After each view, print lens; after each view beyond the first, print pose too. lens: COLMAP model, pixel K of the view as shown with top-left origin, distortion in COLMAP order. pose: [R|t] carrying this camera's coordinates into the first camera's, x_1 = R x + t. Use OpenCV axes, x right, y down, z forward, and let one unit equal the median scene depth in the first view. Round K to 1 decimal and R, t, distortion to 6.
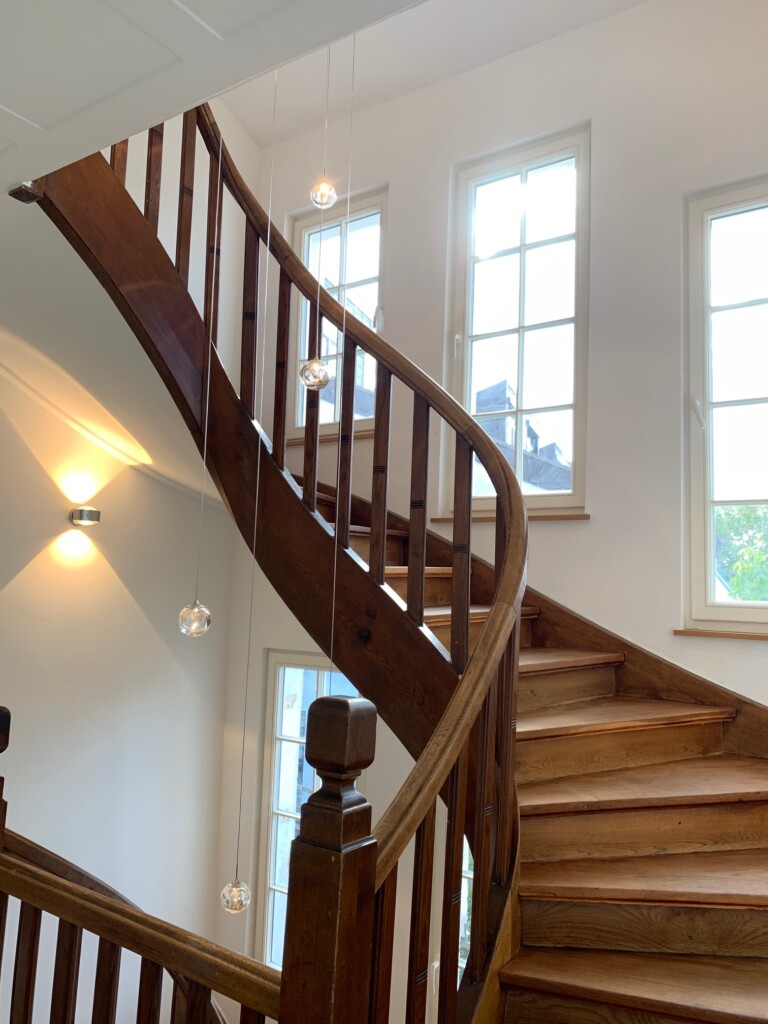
lens RADIAL K [[782.1, 0, 384.8], [0, 782.1, 509.4], [0, 0, 1]] dist [0.027589, -0.027939]
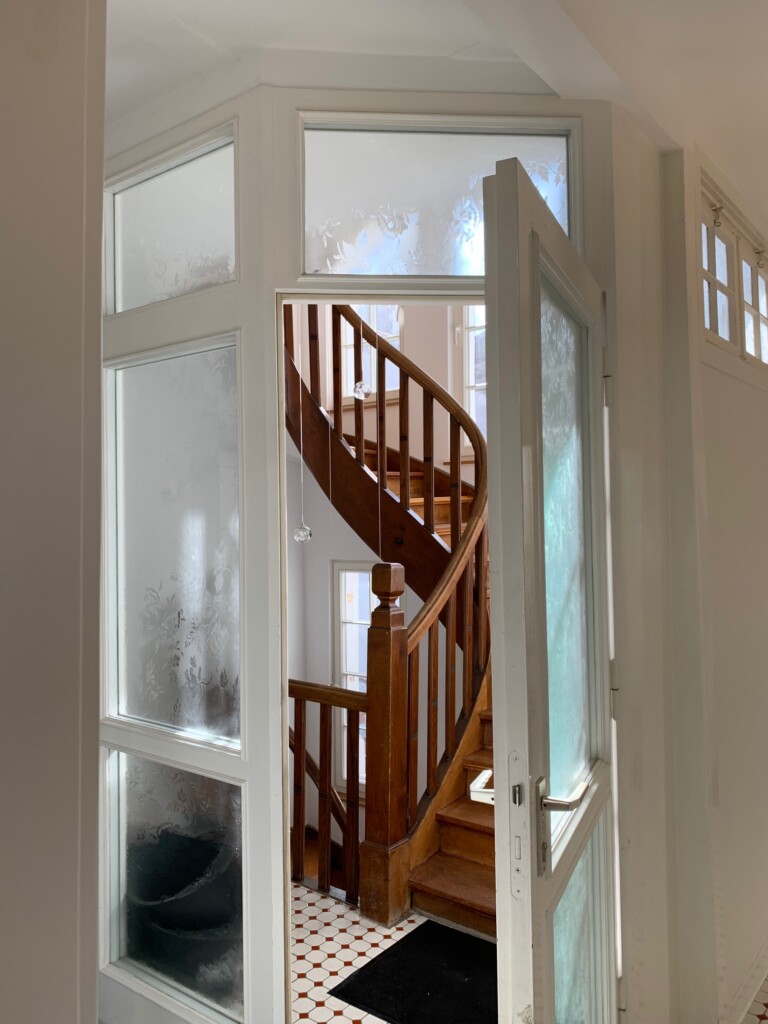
lens RADIAL K [[782.1, 0, 379.8], [0, 782.1, 512.9], [0, 0, 1]] dist [0.027589, -0.027939]
pose [[0.997496, -0.044517, -0.054961, 0.025766], [0.049748, 0.993962, 0.097795, -0.058041], [0.050276, -0.100284, 0.993688, -0.605649]]
